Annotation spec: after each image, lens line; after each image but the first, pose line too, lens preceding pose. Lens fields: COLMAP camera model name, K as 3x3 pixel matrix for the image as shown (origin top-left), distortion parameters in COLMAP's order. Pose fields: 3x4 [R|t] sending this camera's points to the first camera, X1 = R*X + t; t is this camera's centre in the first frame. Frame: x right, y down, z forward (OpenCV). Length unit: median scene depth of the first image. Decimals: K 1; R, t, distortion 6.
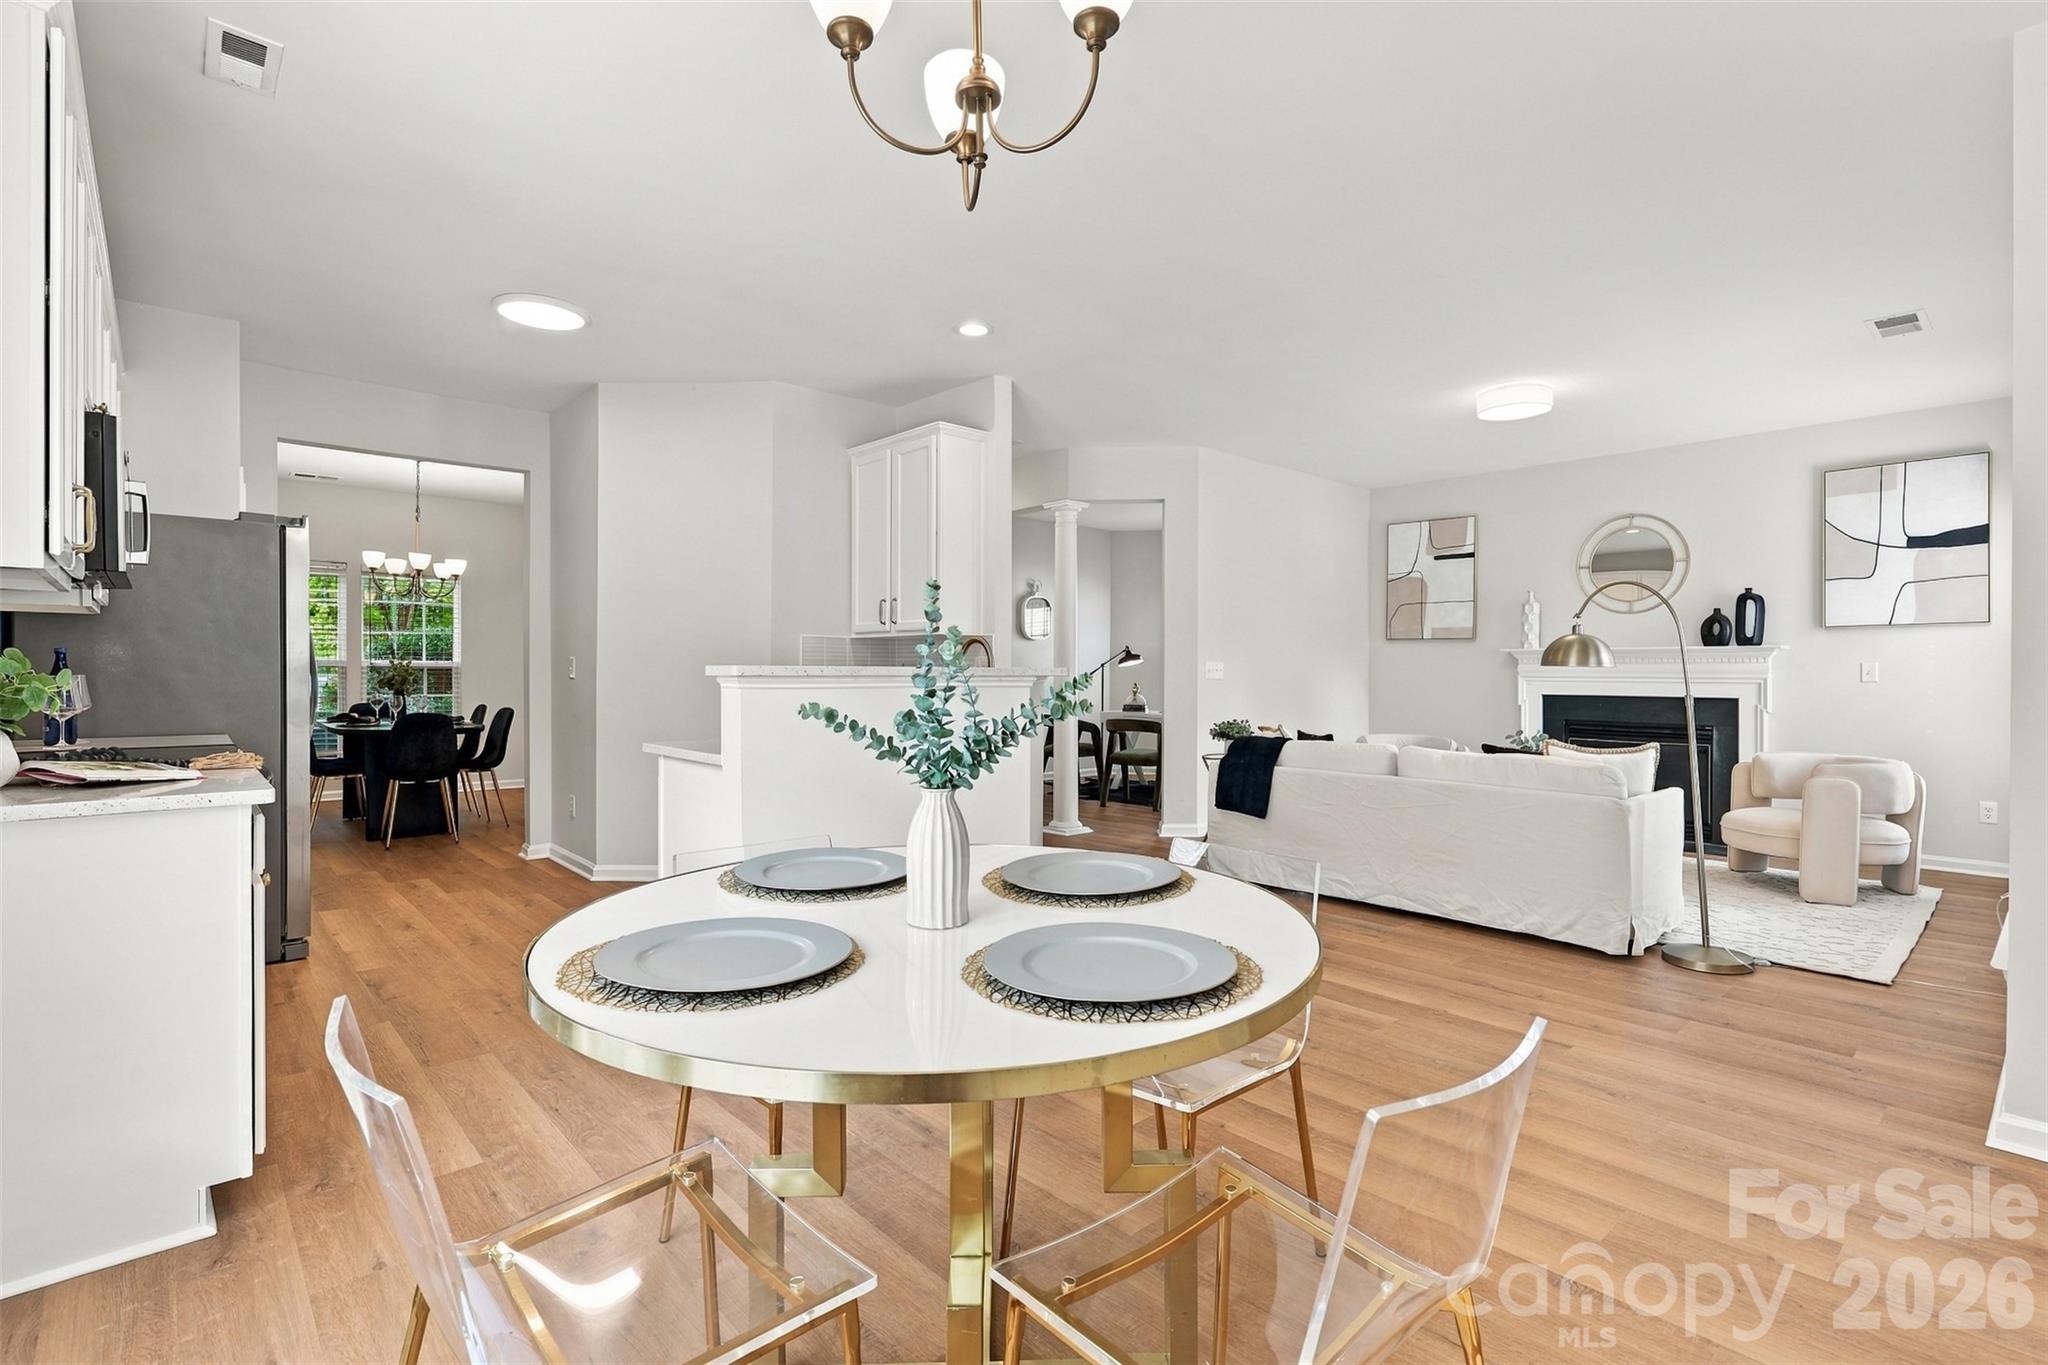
lens RADIAL K [[947.7, 0, 1024.0], [0, 947.7, 682.5], [0, 0, 1]] dist [-0.000724, 0.000147]
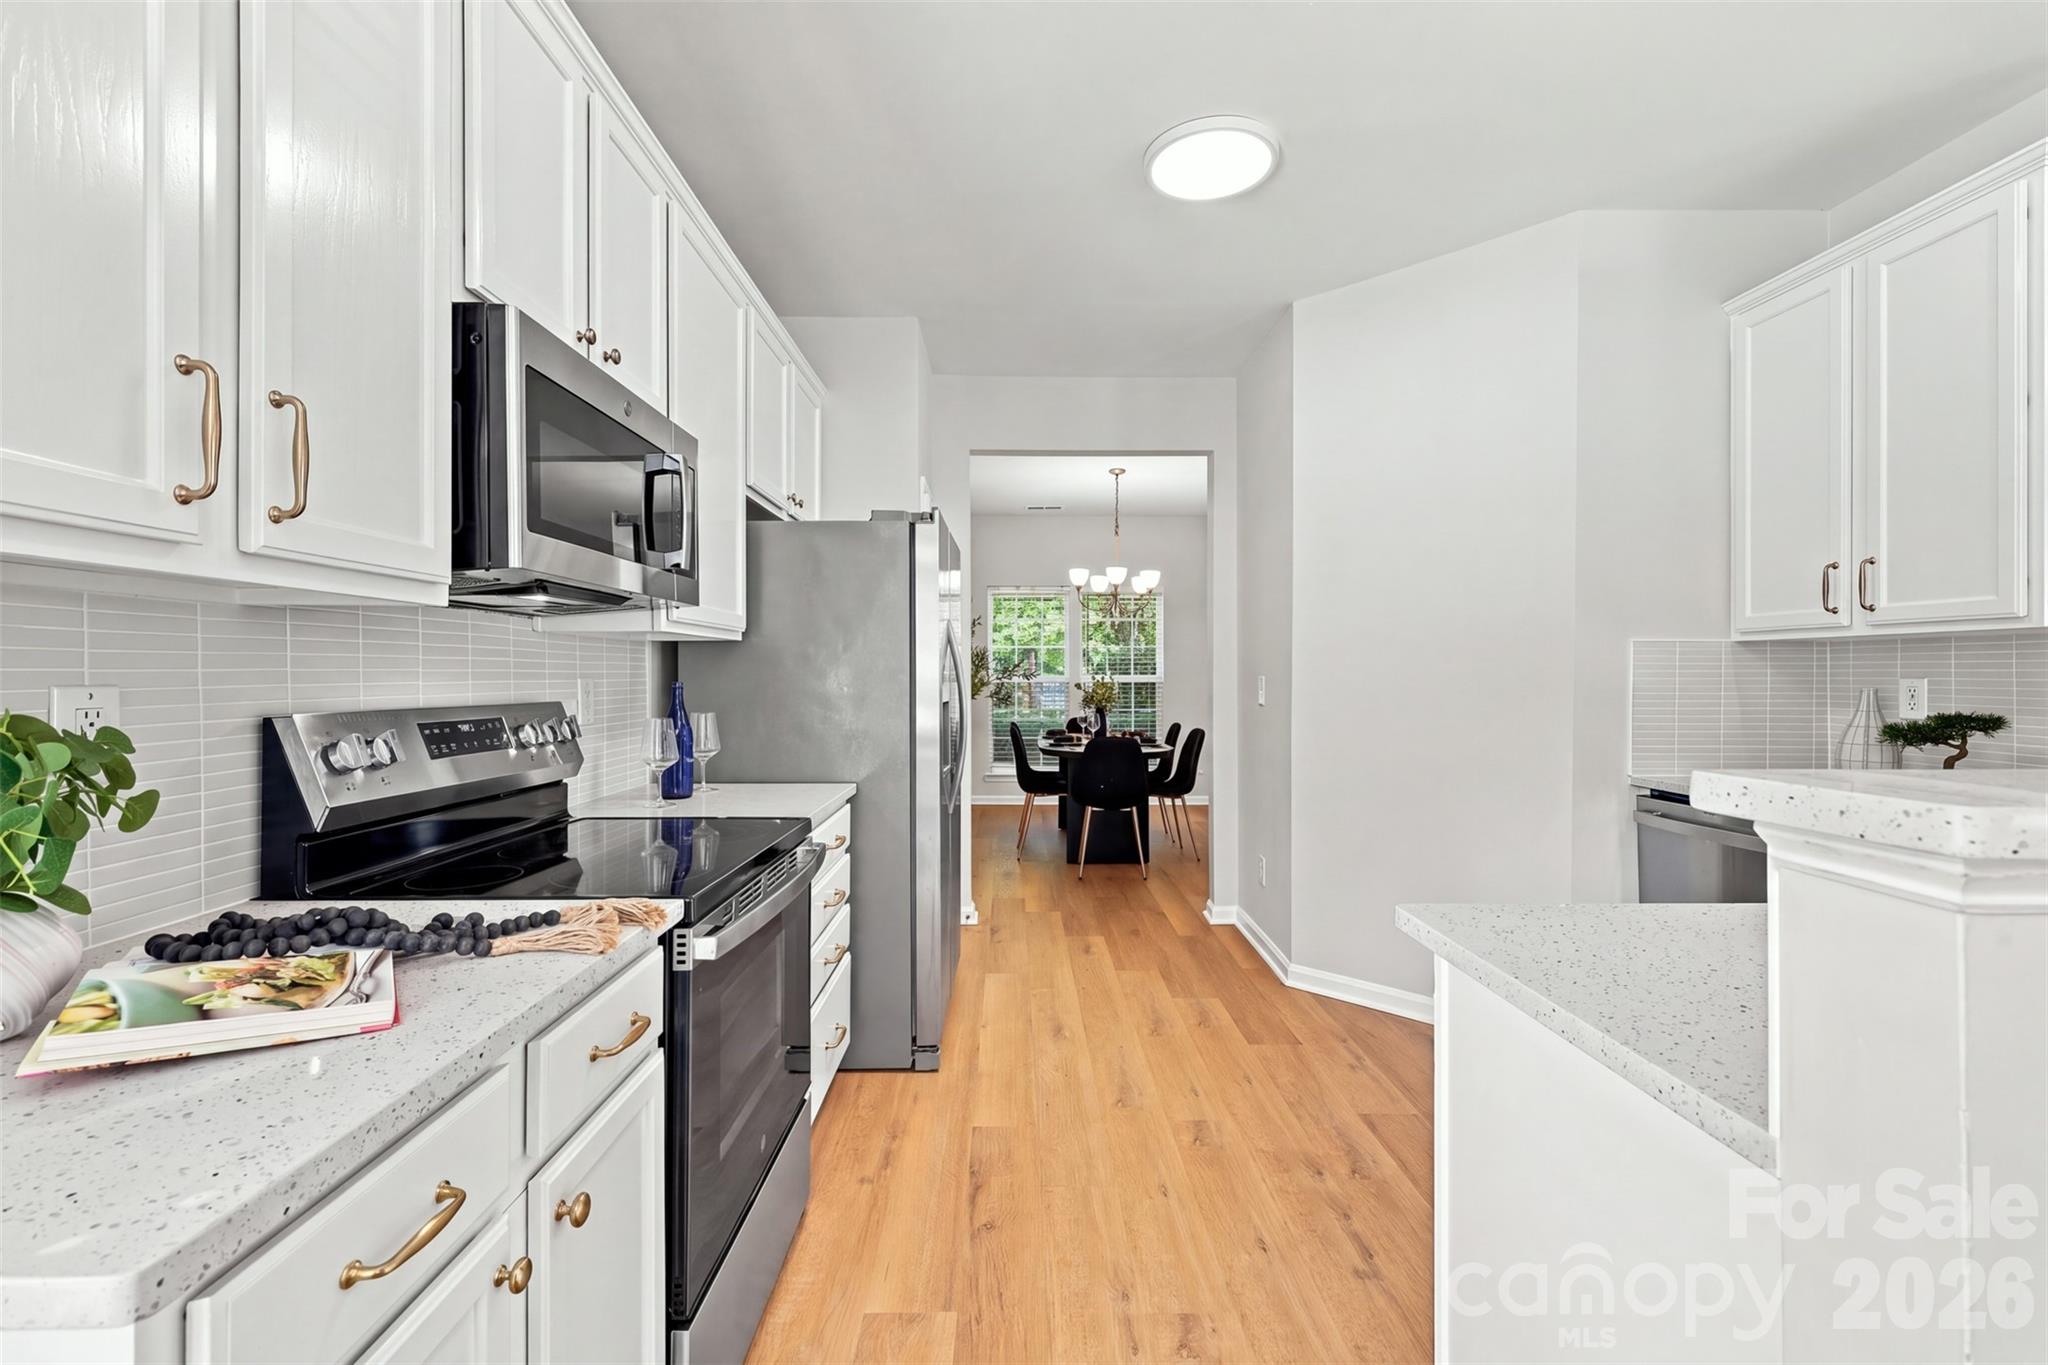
lens RADIAL K [[937.4, 0, 1015.3], [0, 937.4, 672.4], [0, 0, 1]] dist [0.004731, 0.000450]
pose [[0.758899, -0.008797, -0.651148, -0.099690], [-0.003849, 0.999831, -0.017993, -0.012548], [0.651196, 0.016161, 0.758737, 0.221199]]
